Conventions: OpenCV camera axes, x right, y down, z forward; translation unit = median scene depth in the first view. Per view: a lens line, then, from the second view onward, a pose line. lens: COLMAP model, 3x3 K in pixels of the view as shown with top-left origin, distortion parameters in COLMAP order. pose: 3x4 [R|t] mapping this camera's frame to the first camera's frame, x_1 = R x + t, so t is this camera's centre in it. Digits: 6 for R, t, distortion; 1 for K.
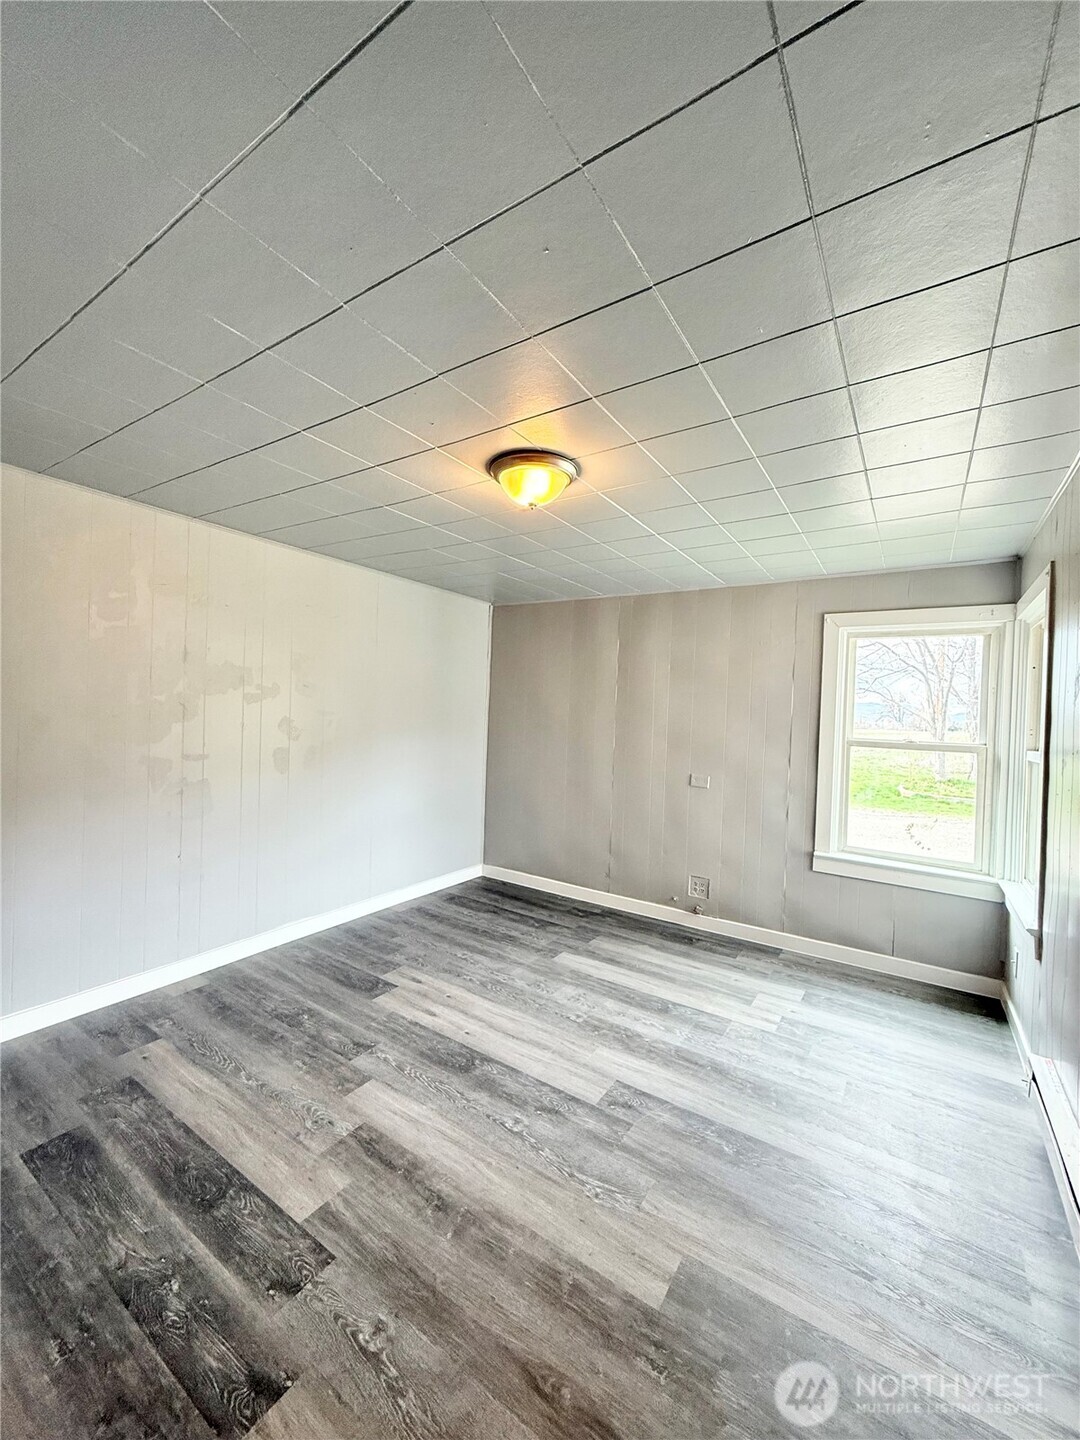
lens RADIAL K [[579.7, 0, 538.6], [0, 579.7, 715.6], [0, 0, 1]] dist [0.000809, -0.000244]
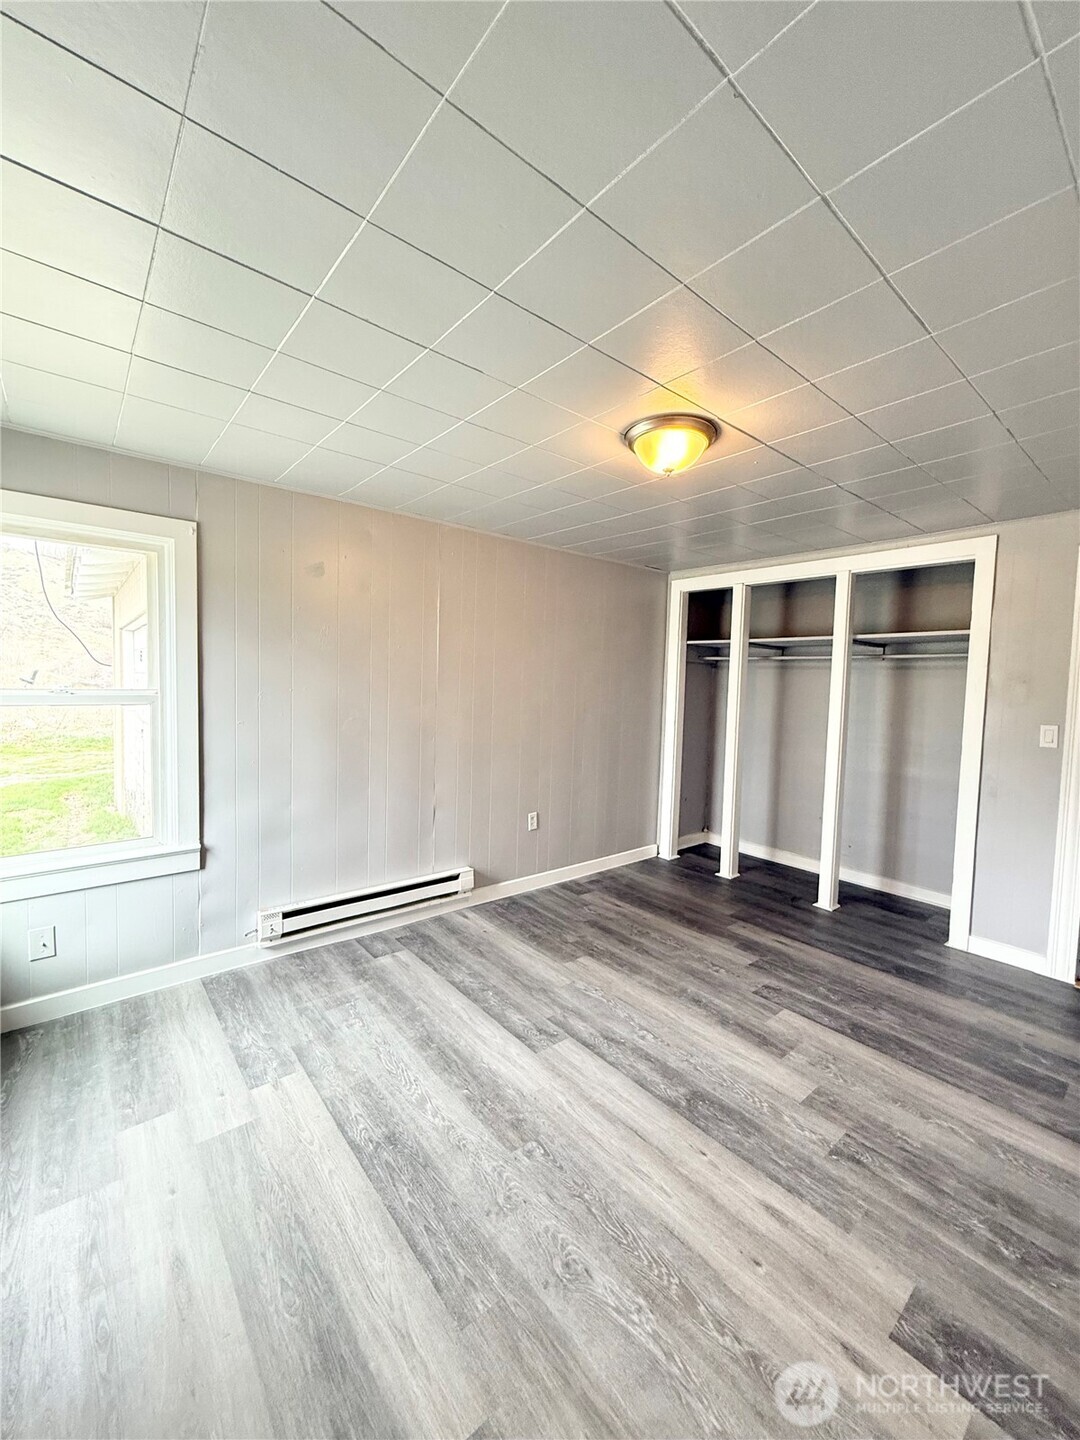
lens RADIAL K [[576.0, 0, 537.5], [0, 576.0, 716.4], [0, 0, 1]] dist [0.001084, 0.000094]
pose [[-0.956344, -0.078072, 0.281621, -0.104295], [-0.060072, 0.995594, 0.072006, -0.011763], [-0.286002, 0.051944, -0.956820, 2.011266]]
